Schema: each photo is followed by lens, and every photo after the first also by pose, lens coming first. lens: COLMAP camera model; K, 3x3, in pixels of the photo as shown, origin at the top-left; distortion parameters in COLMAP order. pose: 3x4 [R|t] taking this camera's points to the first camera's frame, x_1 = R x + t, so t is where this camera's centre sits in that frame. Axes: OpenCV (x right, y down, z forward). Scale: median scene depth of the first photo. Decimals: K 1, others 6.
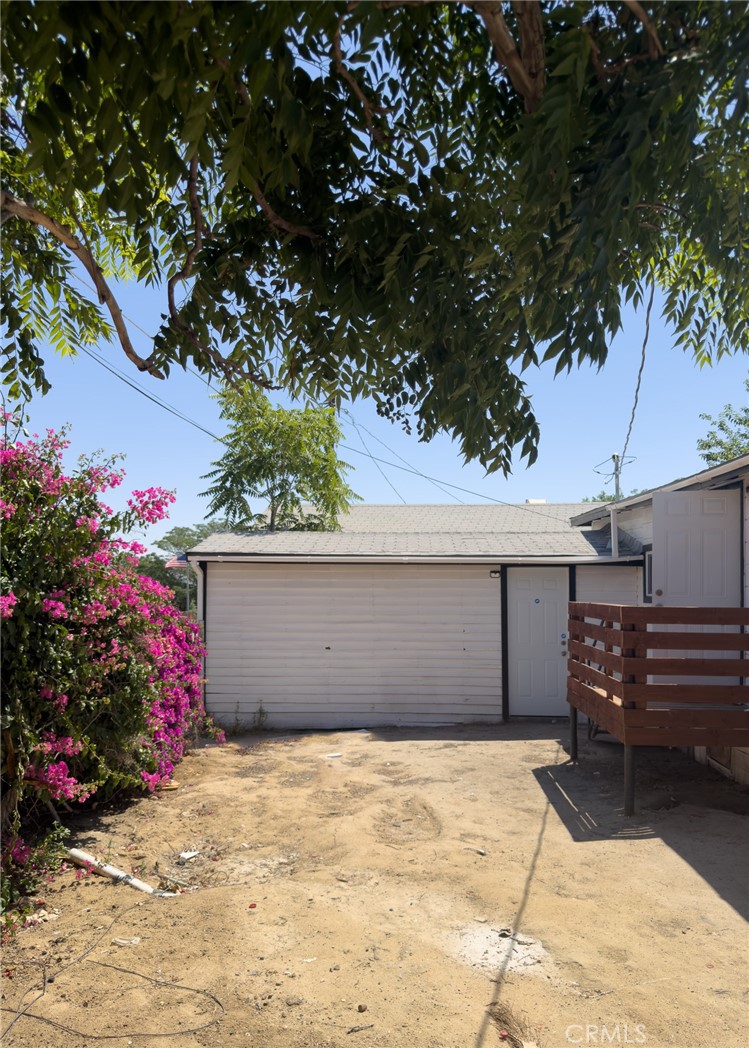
lens RADIAL K [[750.0, 0, 374.5], [0, 750.0, 524.0], [0, 0, 1]] dist [0.010677, 0.000592]
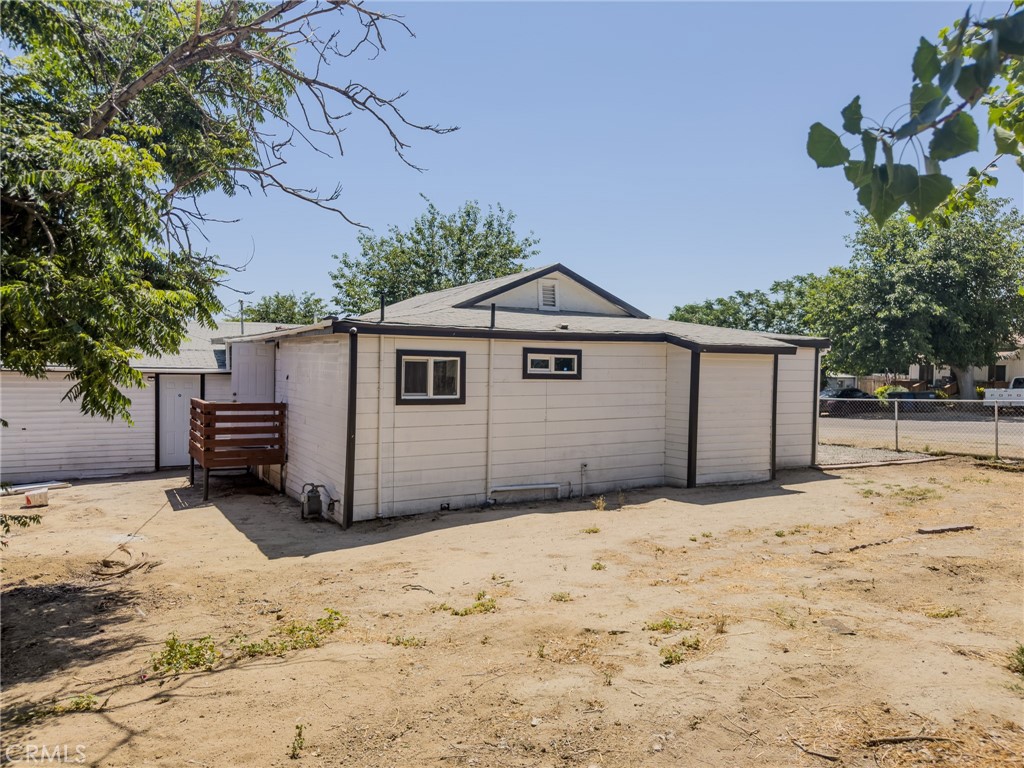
lens RADIAL K [[700.5, 0, 512.0], [0, 700.5, 384.0], [0, 0, 1]] dist [-0.037849, 0.003083]
pose [[0.829716, -0.000396, 0.558186, -0.022490], [-0.059604, 0.994219, 0.089304, -0.096469], [-0.554994, -0.107367, 0.824896, -0.614186]]
